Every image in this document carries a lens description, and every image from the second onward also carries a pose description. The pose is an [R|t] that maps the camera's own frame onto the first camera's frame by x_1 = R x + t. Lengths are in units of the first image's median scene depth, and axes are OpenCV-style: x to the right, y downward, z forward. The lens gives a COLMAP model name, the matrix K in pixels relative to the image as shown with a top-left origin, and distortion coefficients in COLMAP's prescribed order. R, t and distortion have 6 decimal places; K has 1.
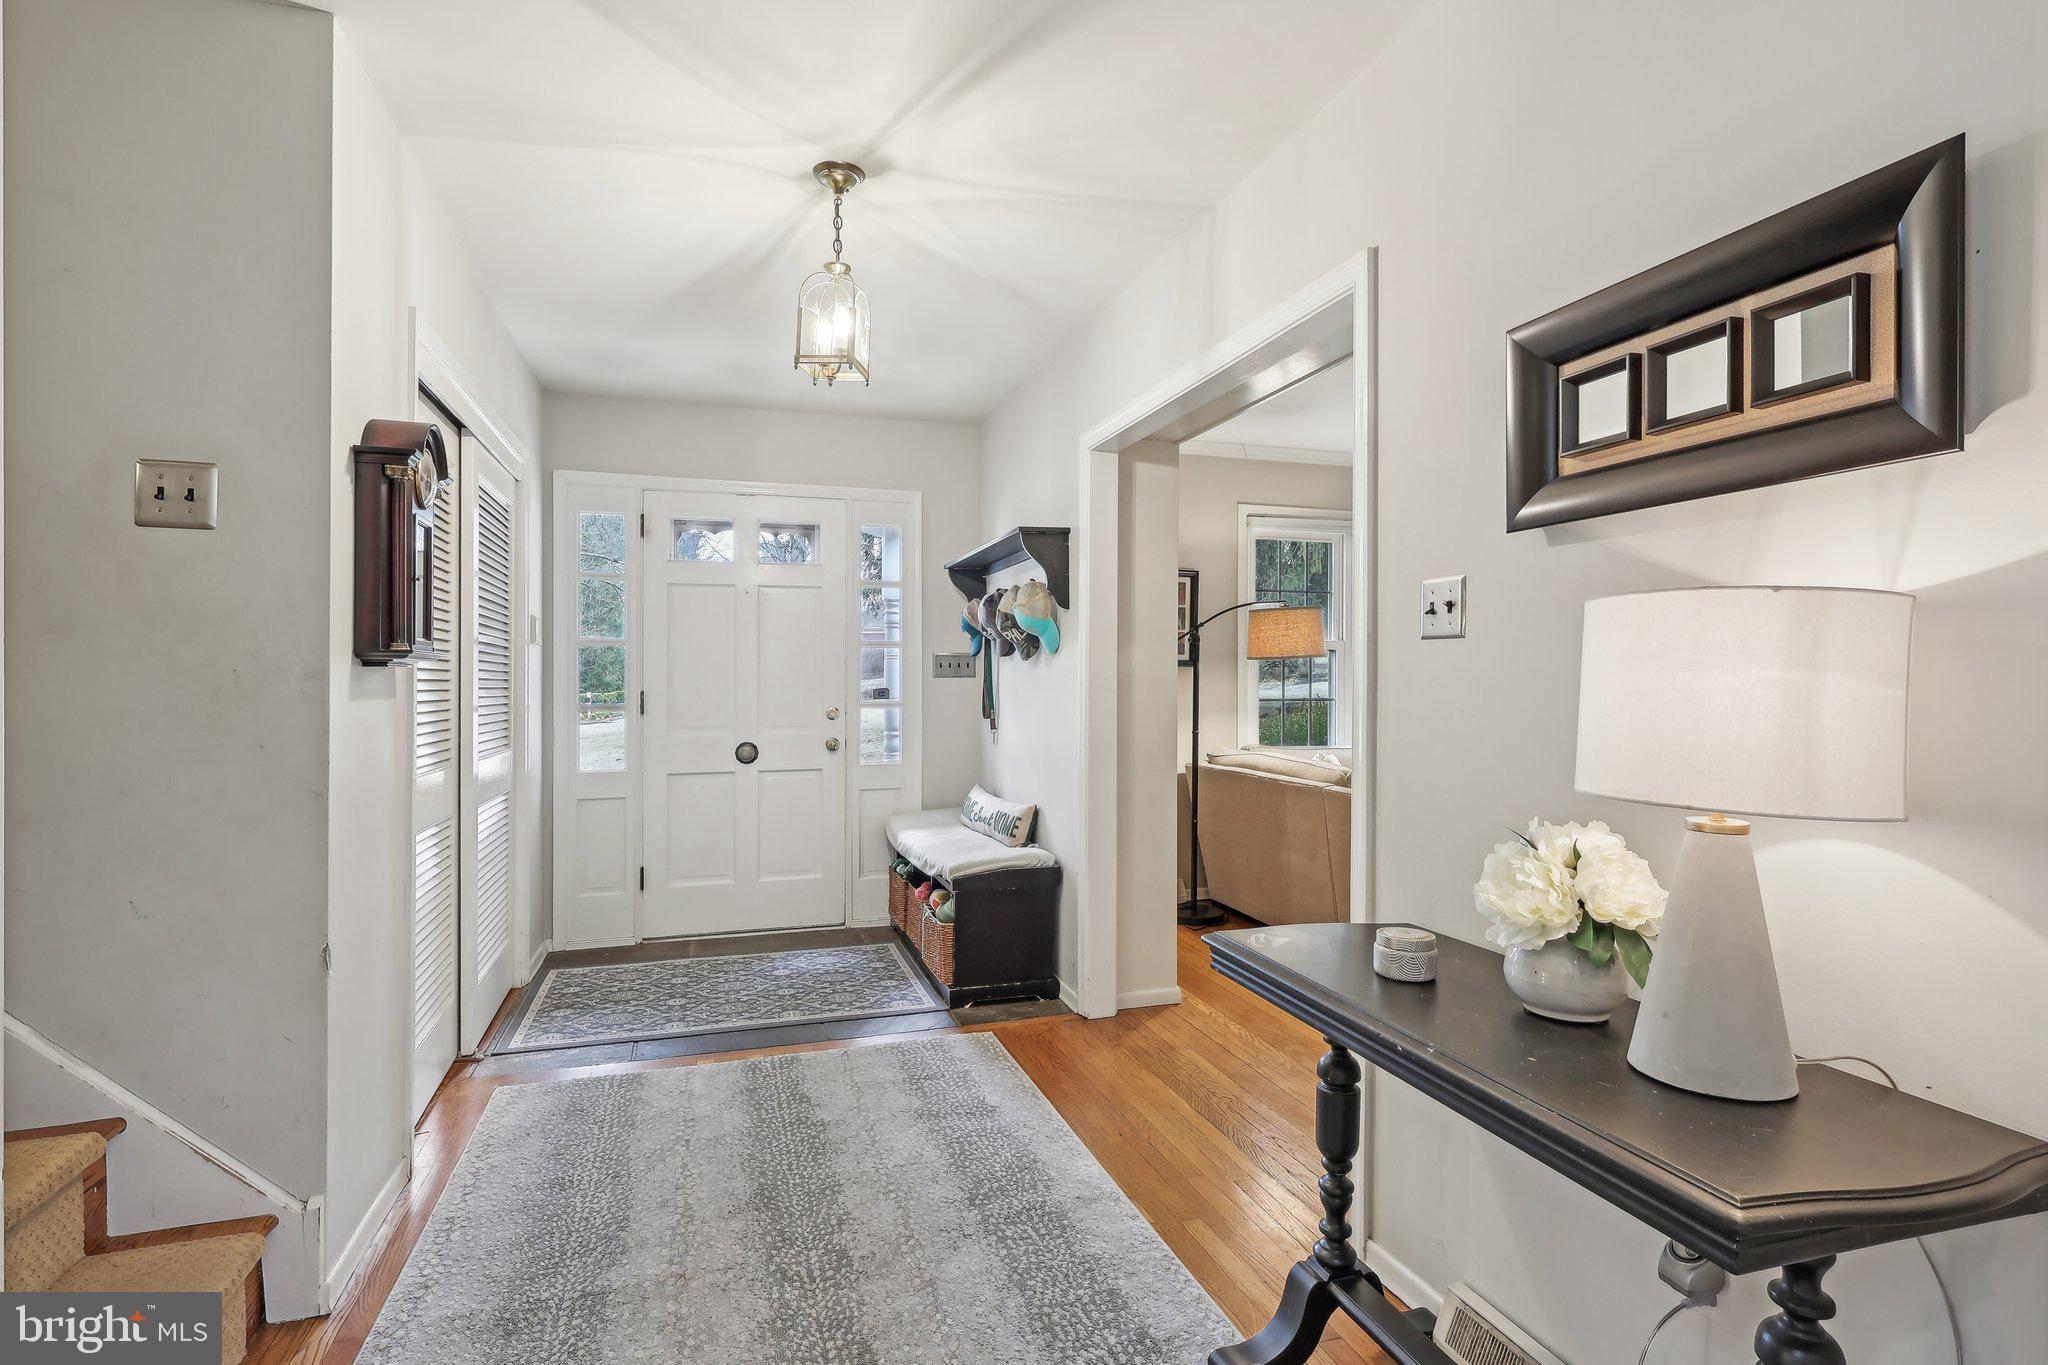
lens RADIAL K [[980.4, 0, 1023.3], [0, 980.4, 686.4], [0, 0, 1]] dist [0.002393, 0.000291]
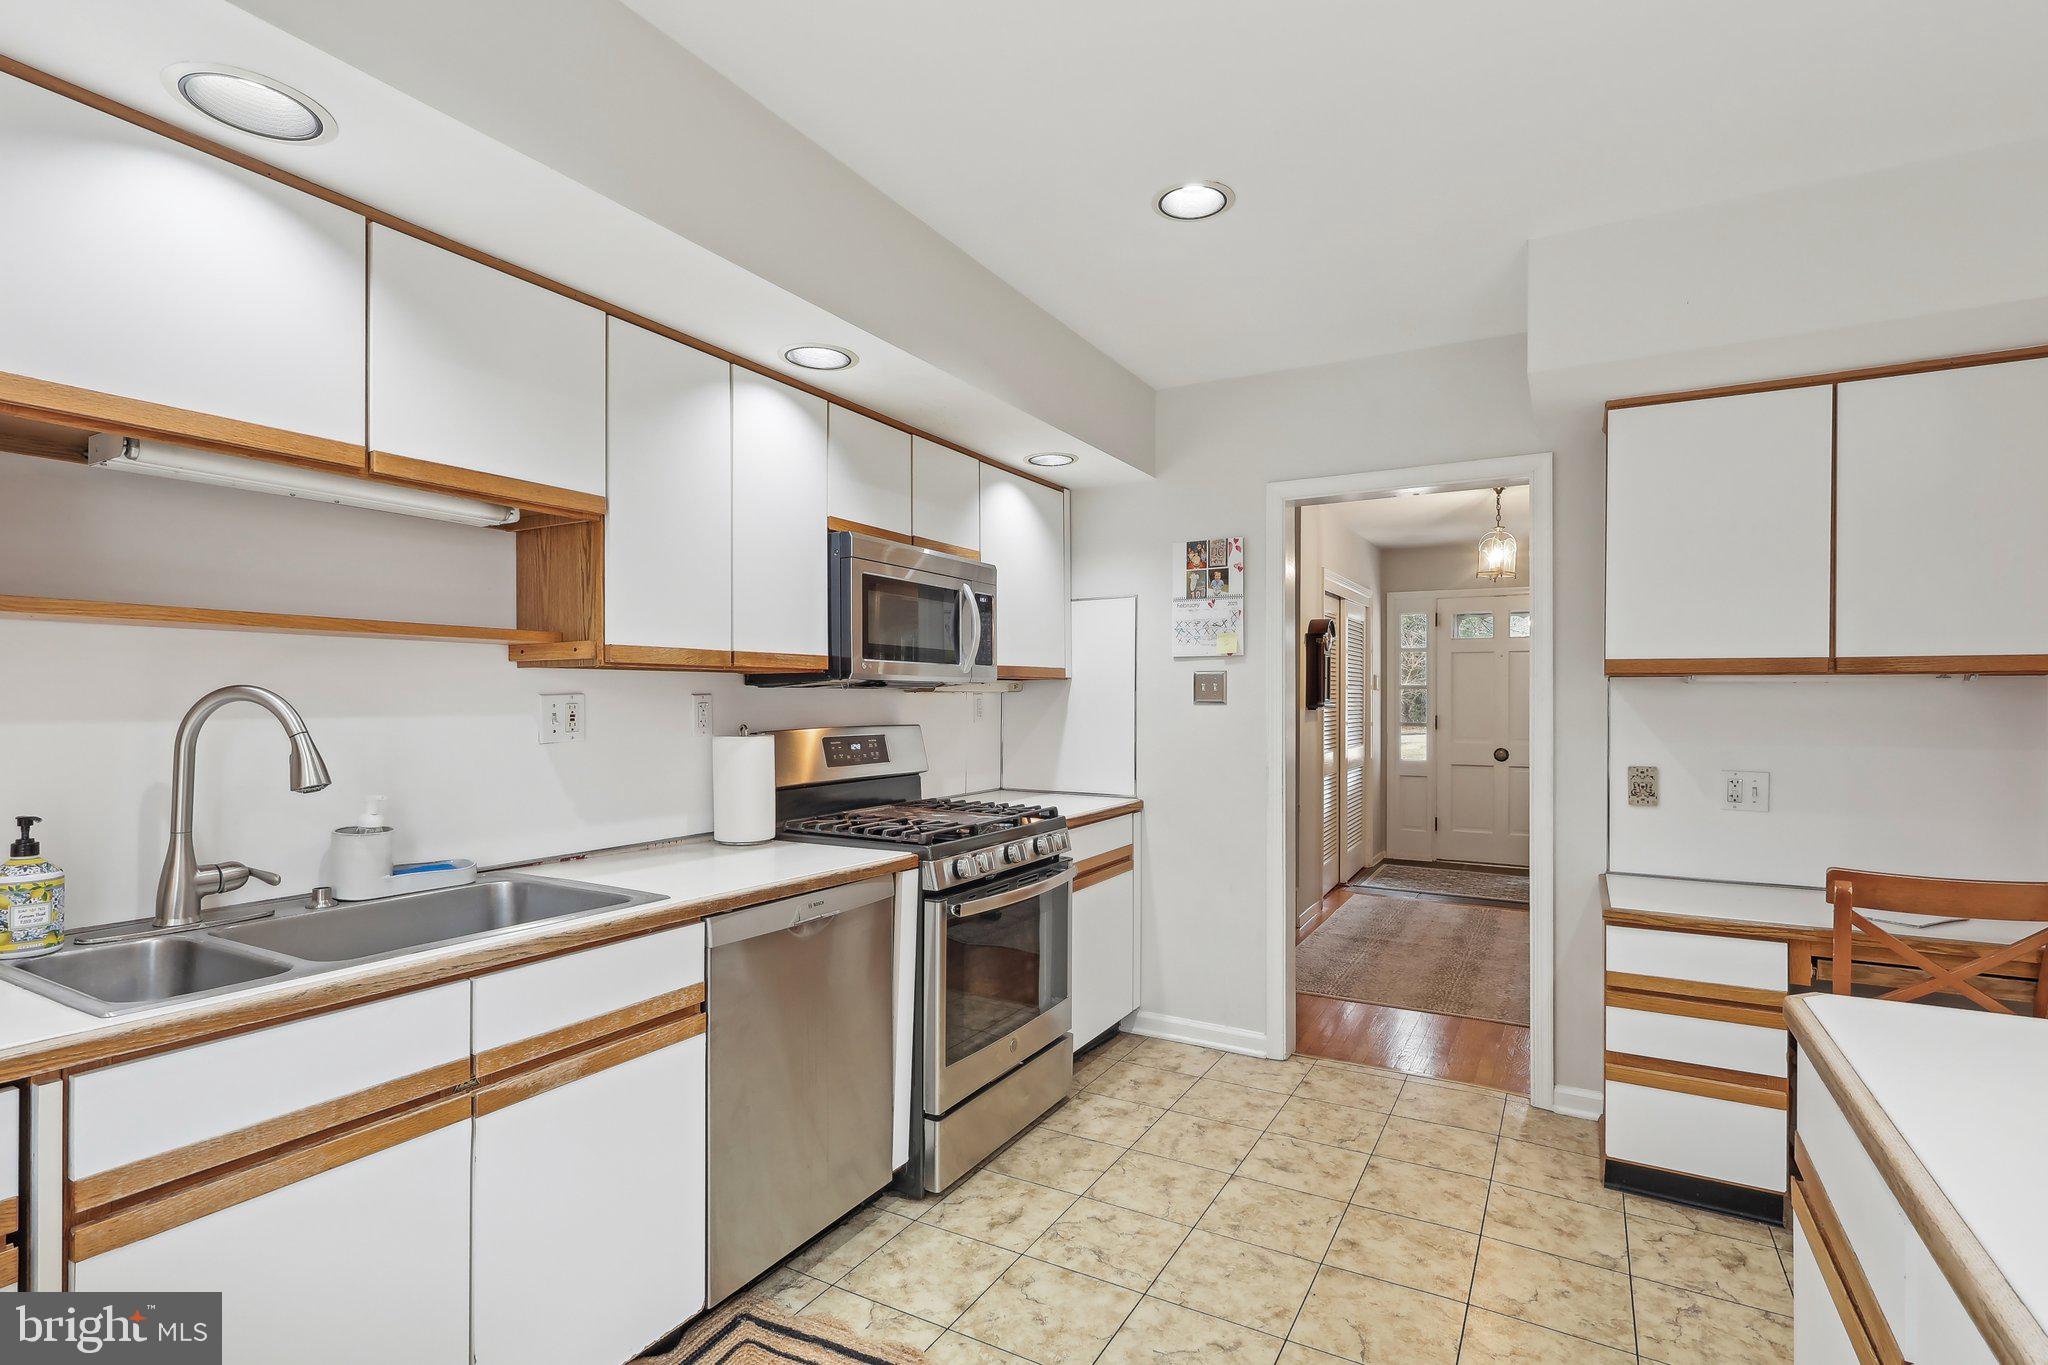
lens RADIAL K [[975.1, 0, 1033.0], [0, 975.1, 701.8], [0, 0, 1]] dist [0.003785, 0.000795]
pose [[0.677155, 0.004828, -0.735824, 0.477416], [-0.002991, 0.999988, 0.003808, -0.028883], [0.735834, -0.000378, 0.677162, -0.829588]]
